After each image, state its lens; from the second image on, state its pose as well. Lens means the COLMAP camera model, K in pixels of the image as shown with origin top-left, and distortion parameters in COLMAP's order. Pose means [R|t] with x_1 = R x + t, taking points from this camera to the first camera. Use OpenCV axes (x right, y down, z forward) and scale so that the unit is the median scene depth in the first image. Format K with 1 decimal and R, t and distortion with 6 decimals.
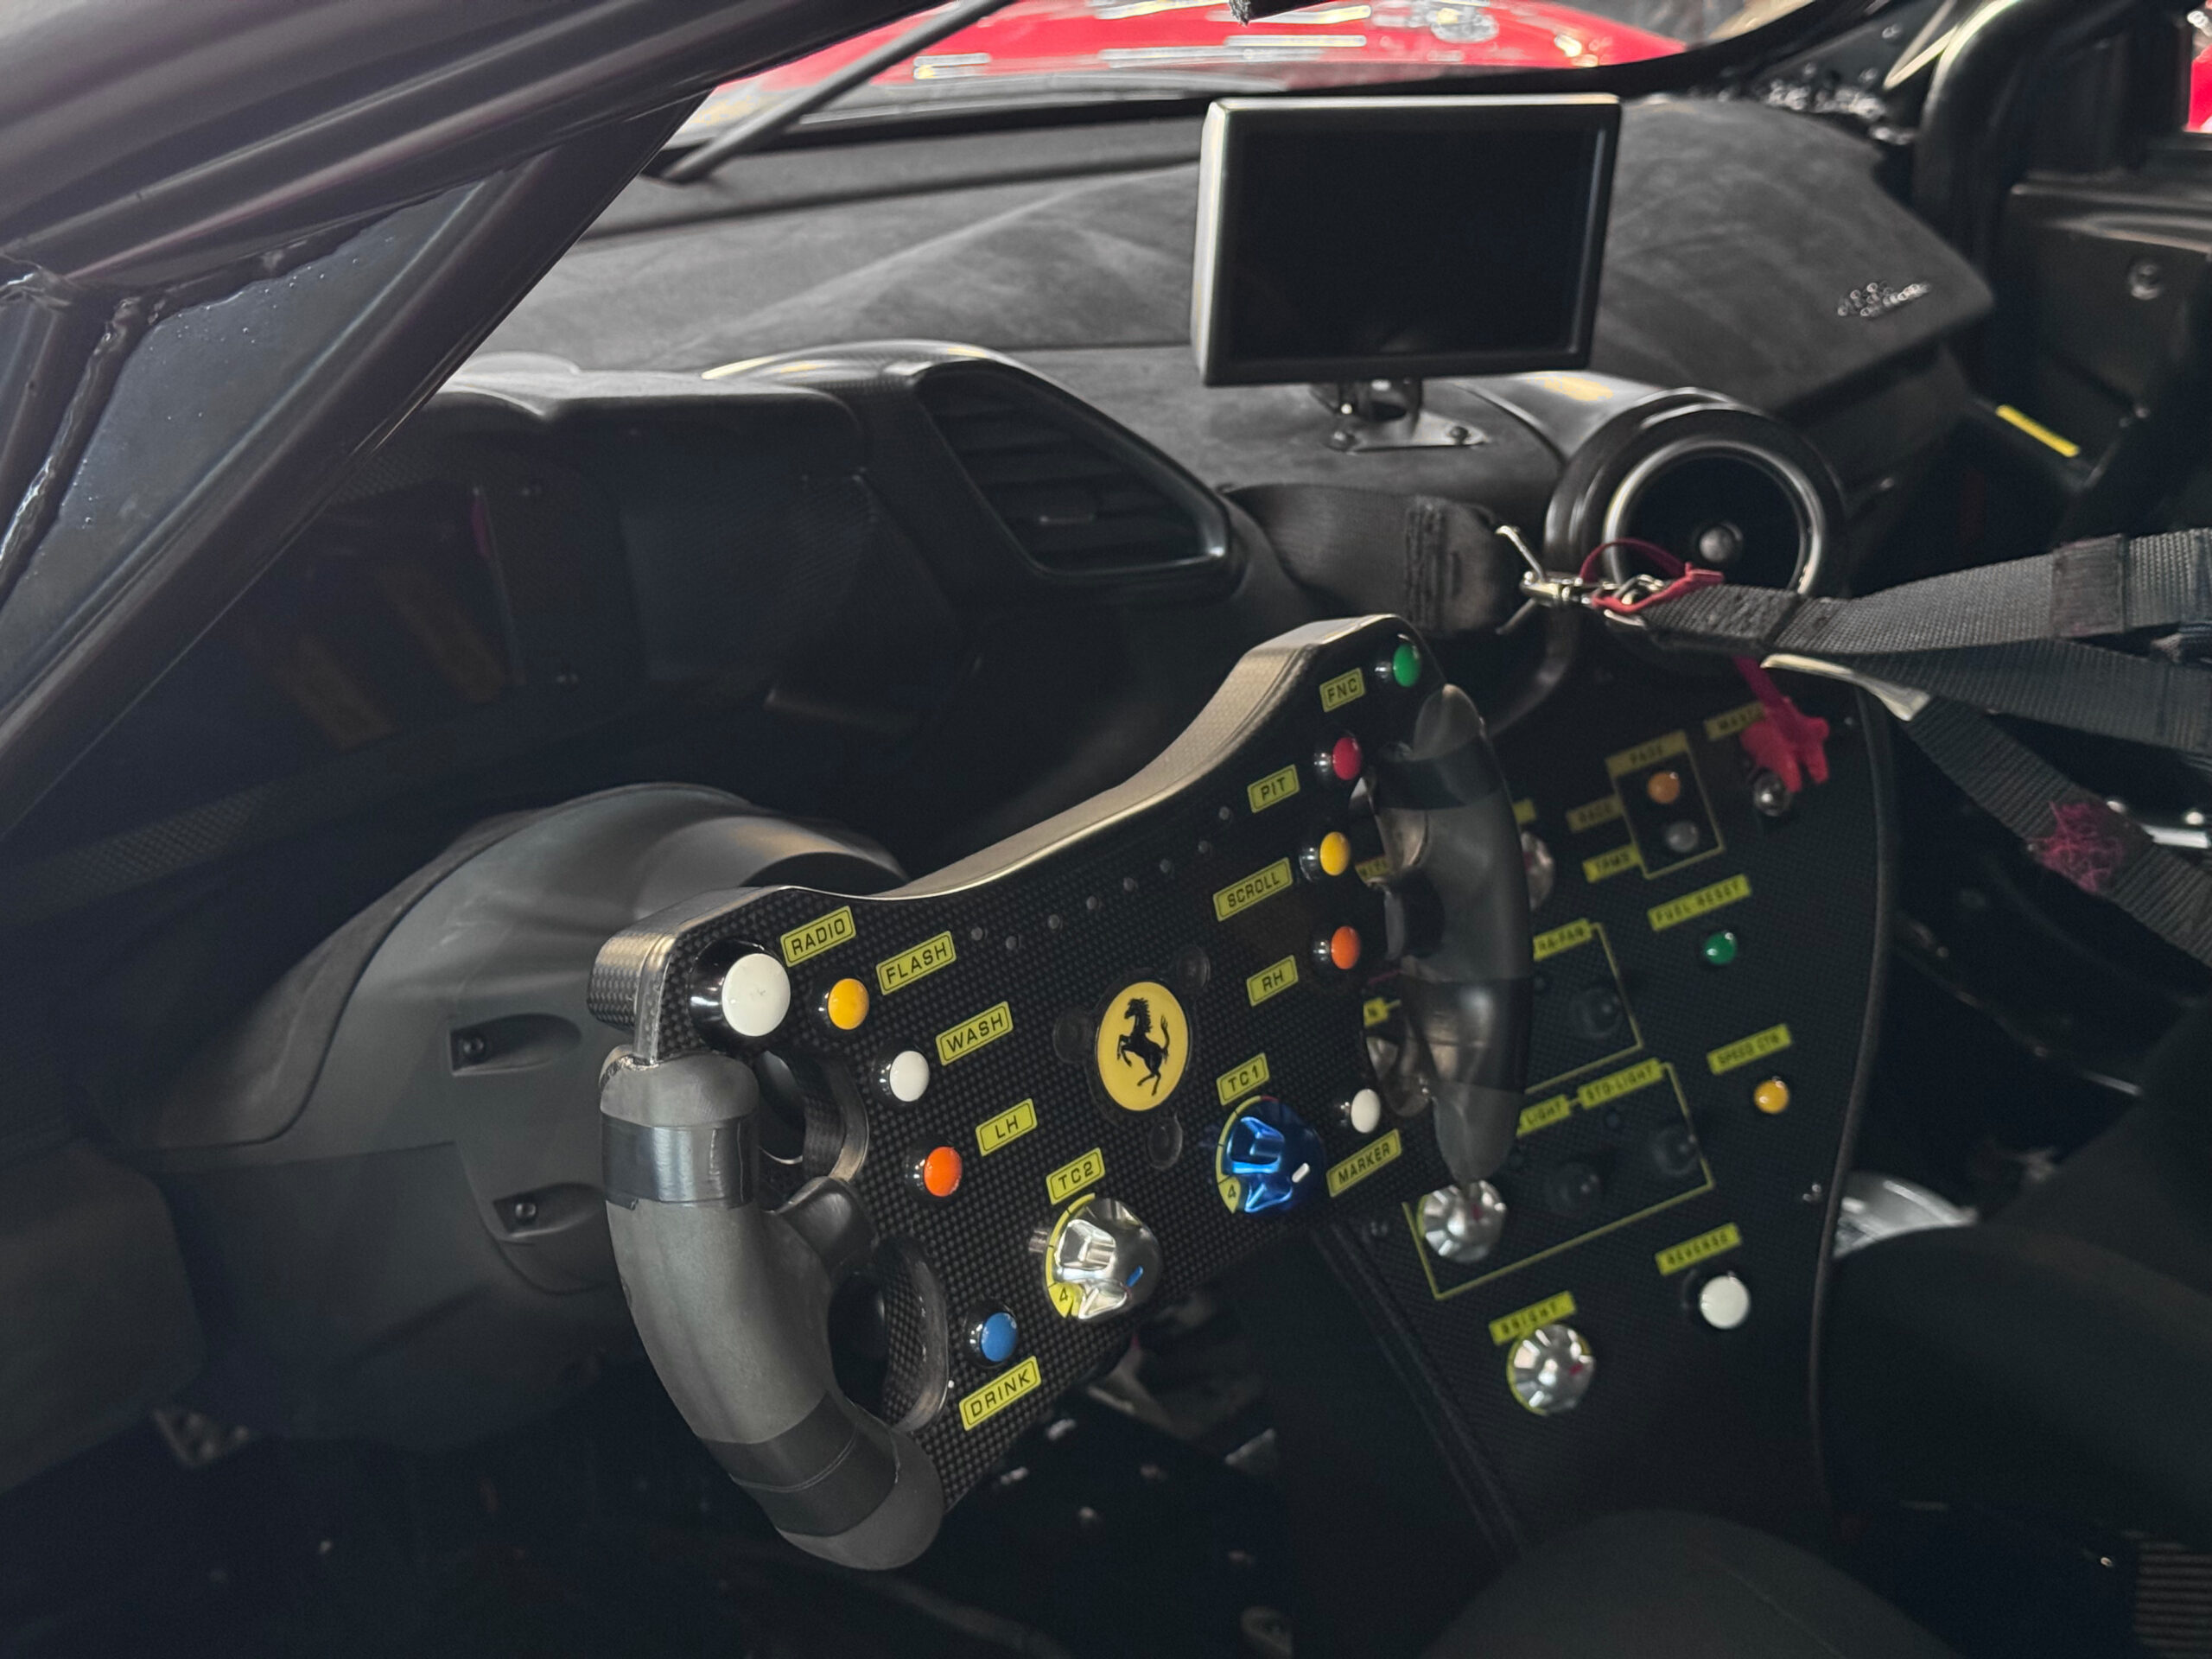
lens RADIAL K [[3092.0, 0, 1099.9], [0, 3092.0, 837.7], [0, 0, 1]] dist [0.185094, -0.522312]
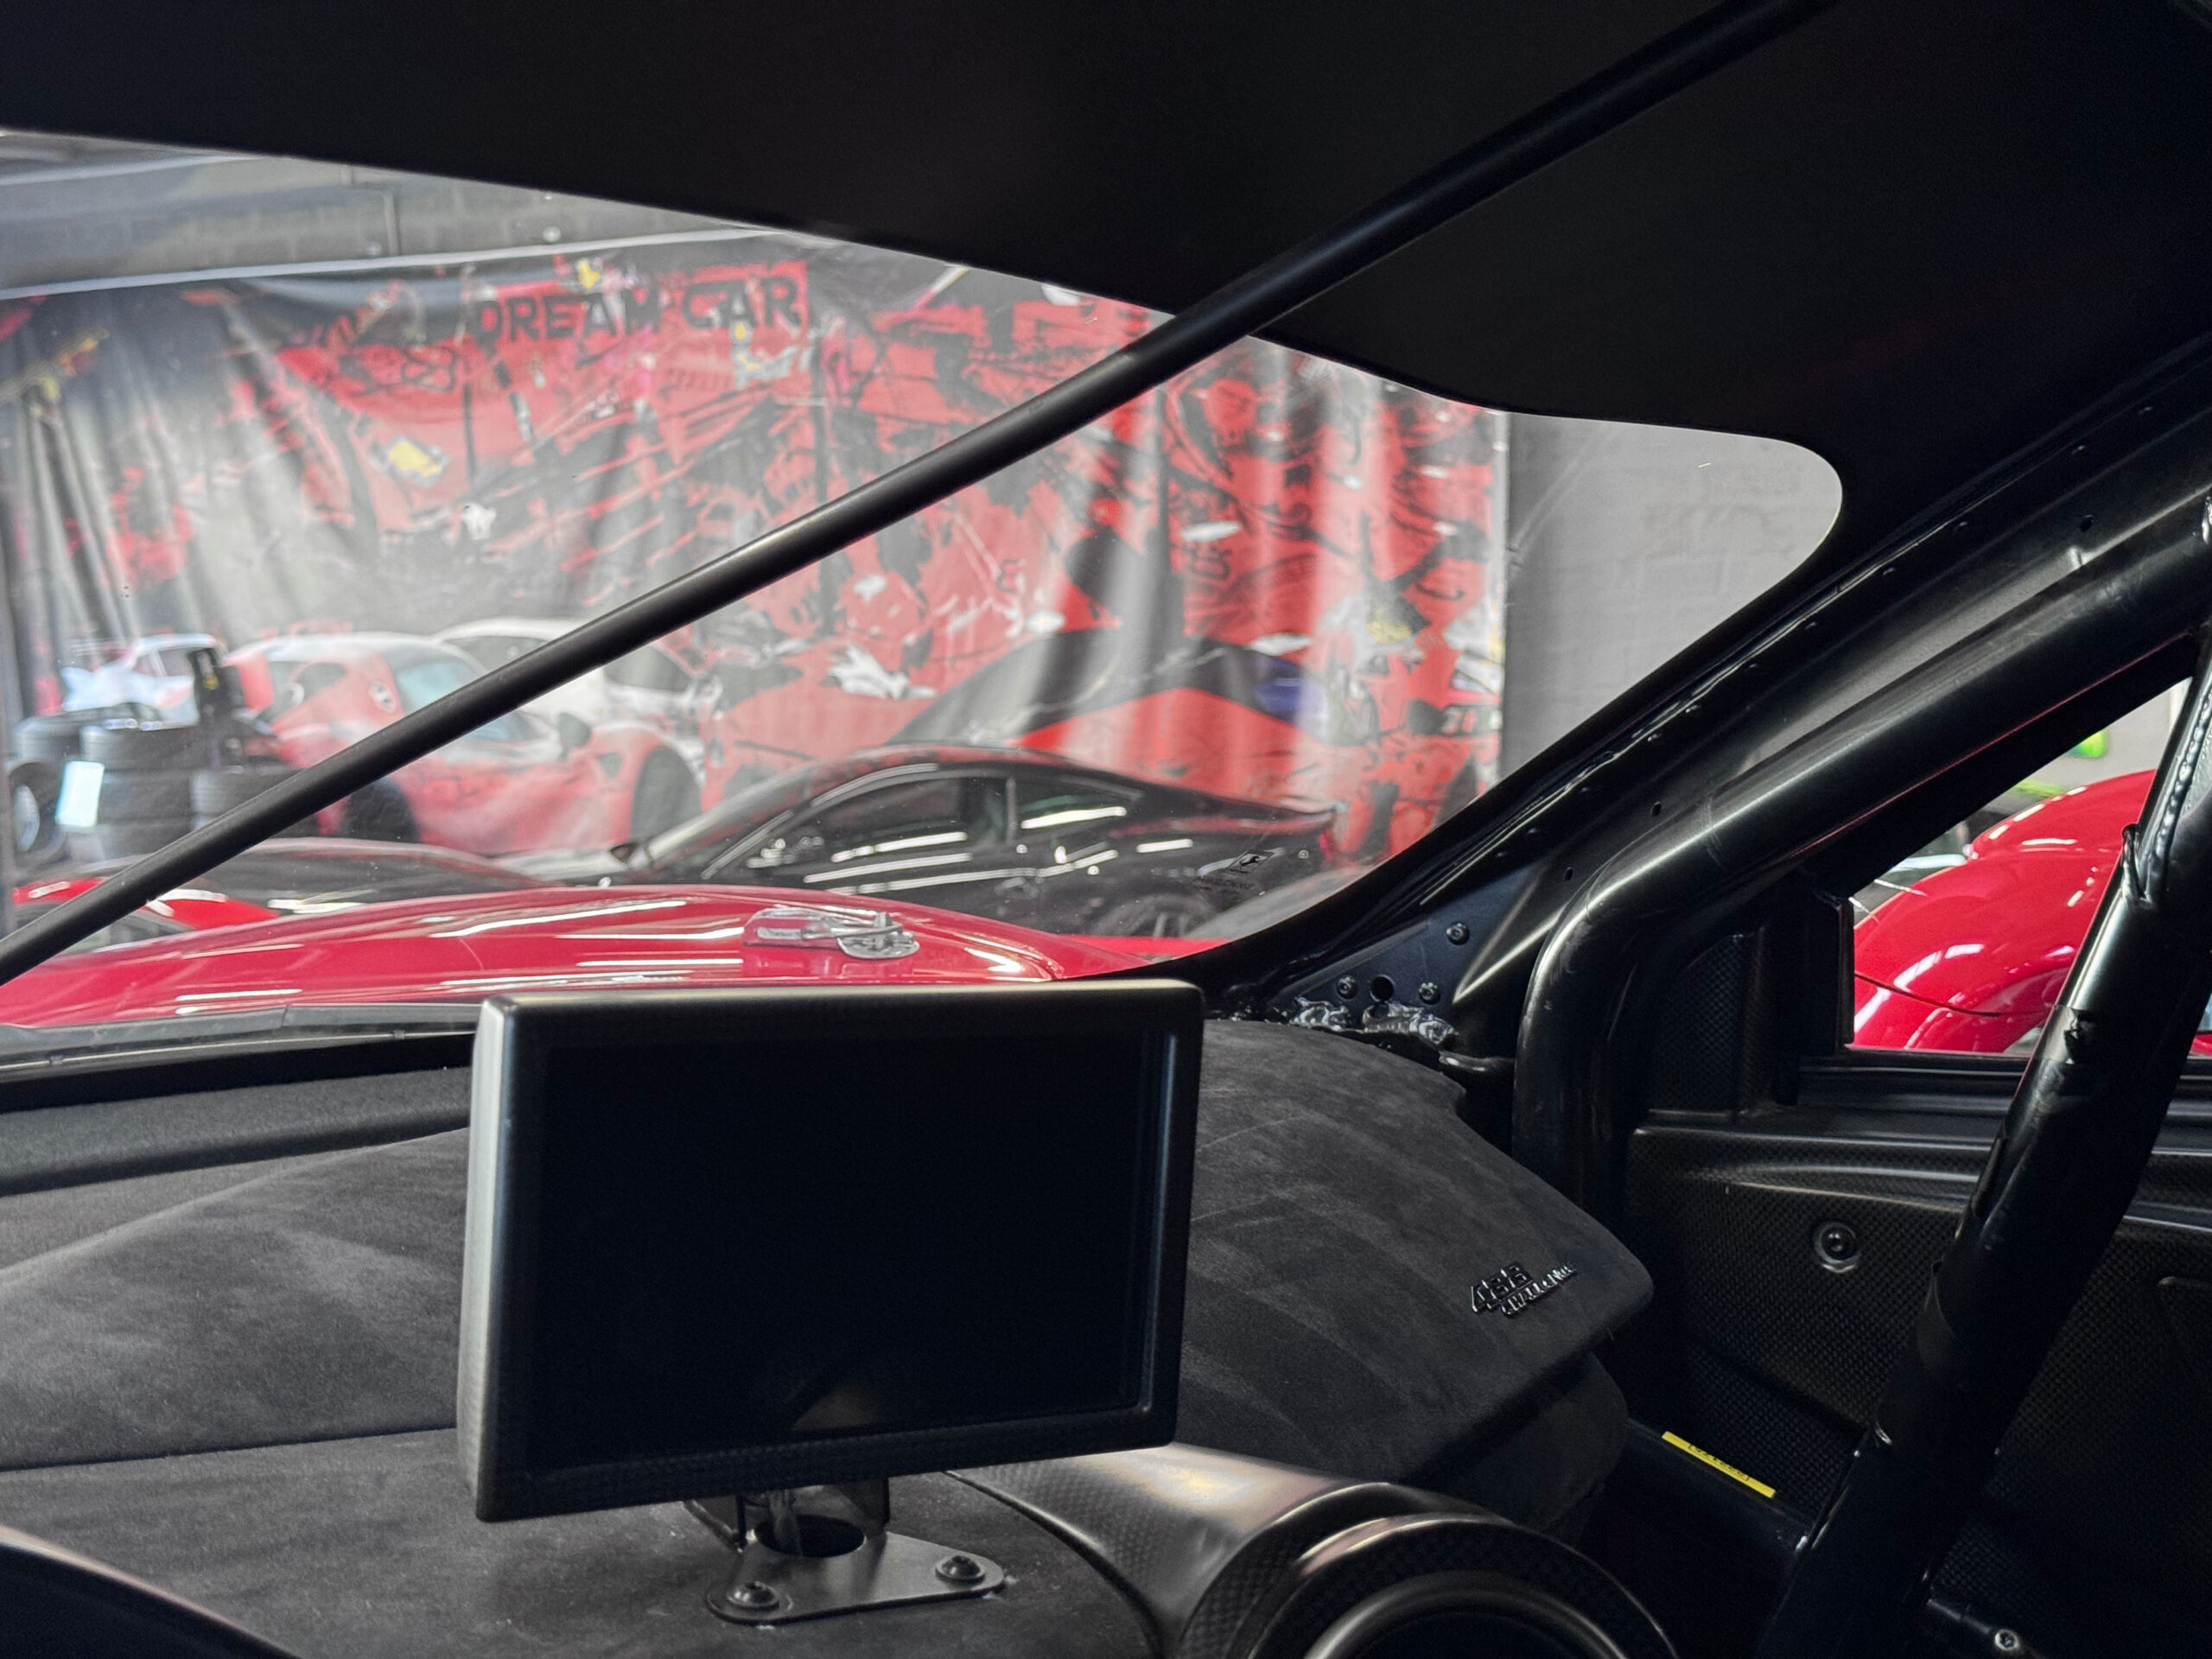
lens RADIAL K [[3465.8, 0, 1106.0], [0, 3465.8, 829.5], [0, 0, 1]] dist [0.226511, -0.088922]
pose [[0.982371, -0.015340, 0.186310, 0.026382], [0.069690, 0.954837, -0.288841, -0.071222], [-0.173464, 0.296733, 0.939074, 0.357201]]
